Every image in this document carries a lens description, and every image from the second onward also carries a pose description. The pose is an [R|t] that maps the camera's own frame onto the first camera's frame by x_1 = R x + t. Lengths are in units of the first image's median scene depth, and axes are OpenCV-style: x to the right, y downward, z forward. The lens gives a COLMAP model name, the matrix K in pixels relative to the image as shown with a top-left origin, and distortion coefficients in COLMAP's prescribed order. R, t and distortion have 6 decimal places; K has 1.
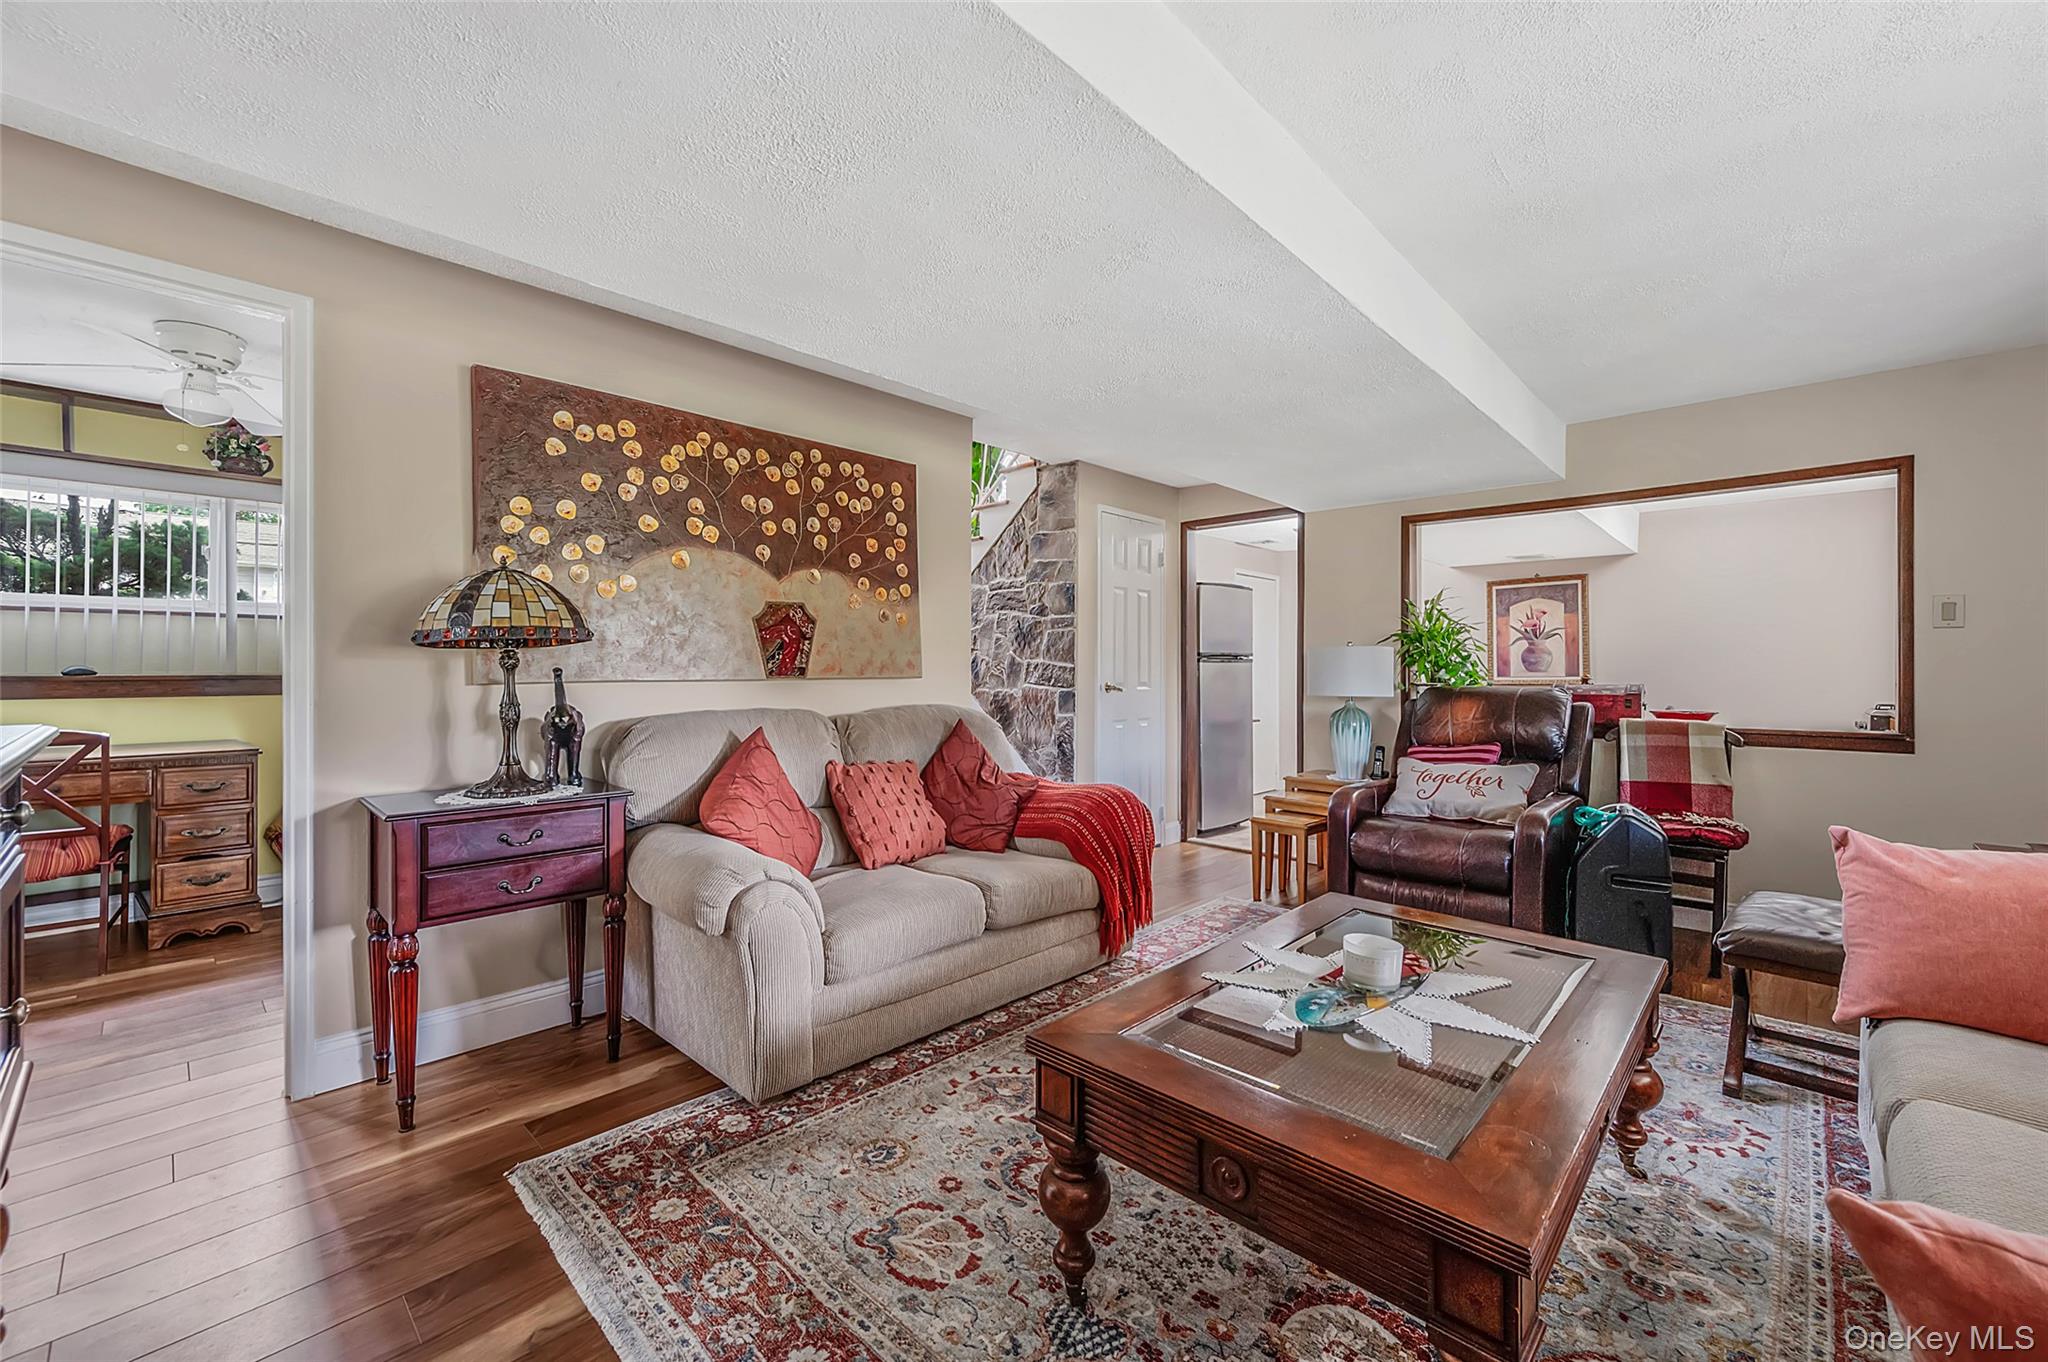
lens RADIAL K [[815.4, 0, 1020.6], [0, 815.4, 667.0], [0, 0, 1]] dist [0.001825, 0.000266]
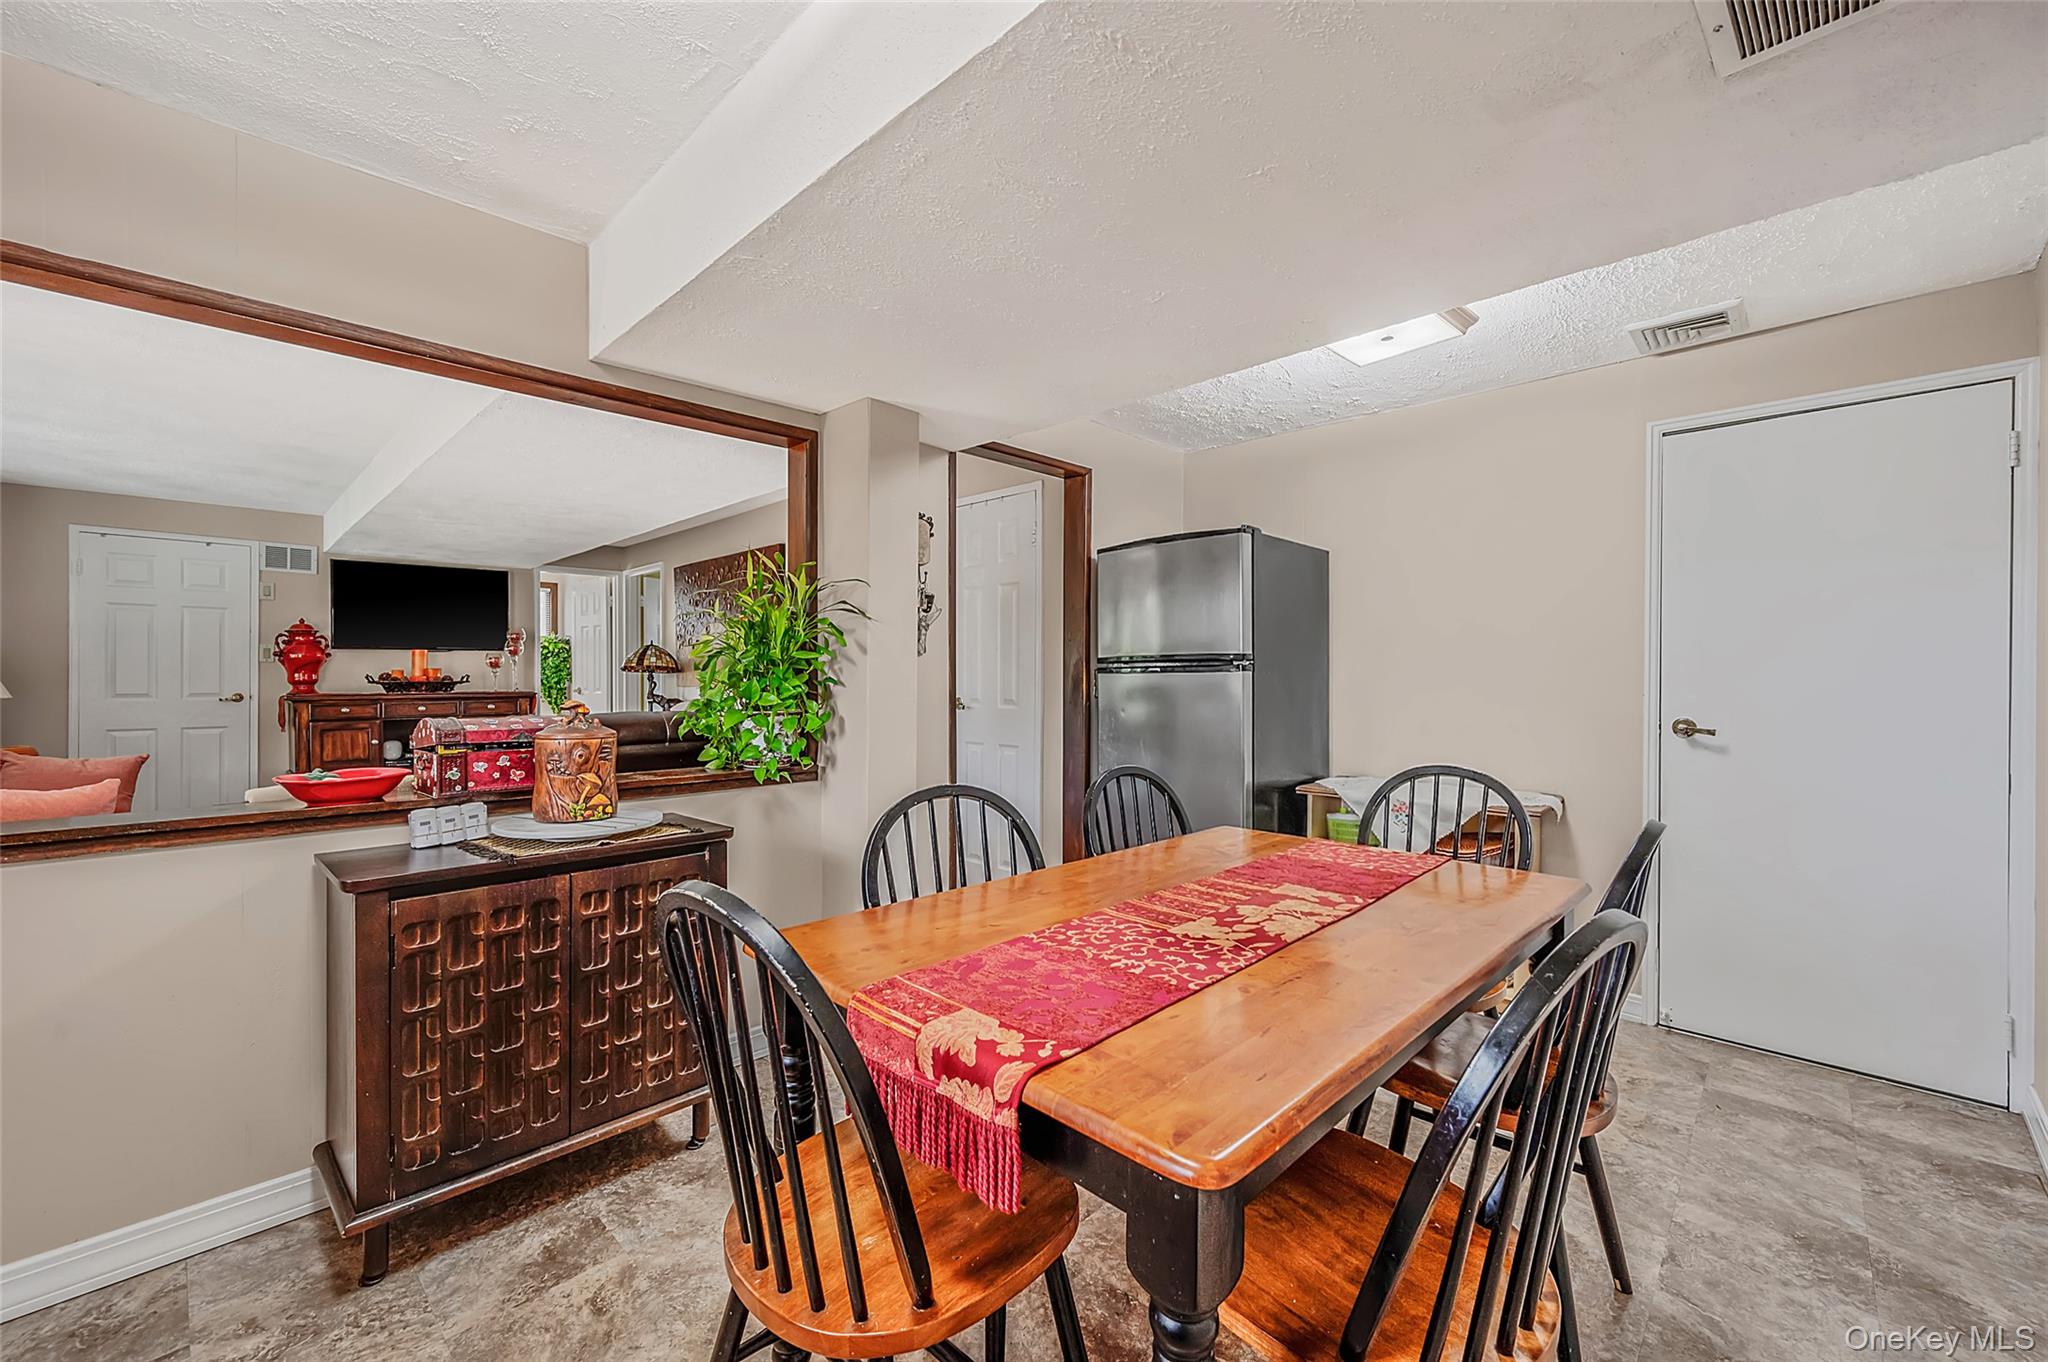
lens RADIAL K [[815.4, 0, 1023.4], [0, 815.4, 680.4], [0, 0, 1]] dist [0.001825, 0.000266]
pose [[-0.021102, 0.003545, -0.999771, 2.373682], [-0.003512, 0.999987, 0.003620, -0.009169], [0.999771, 0.003588, -0.021089, 2.442980]]
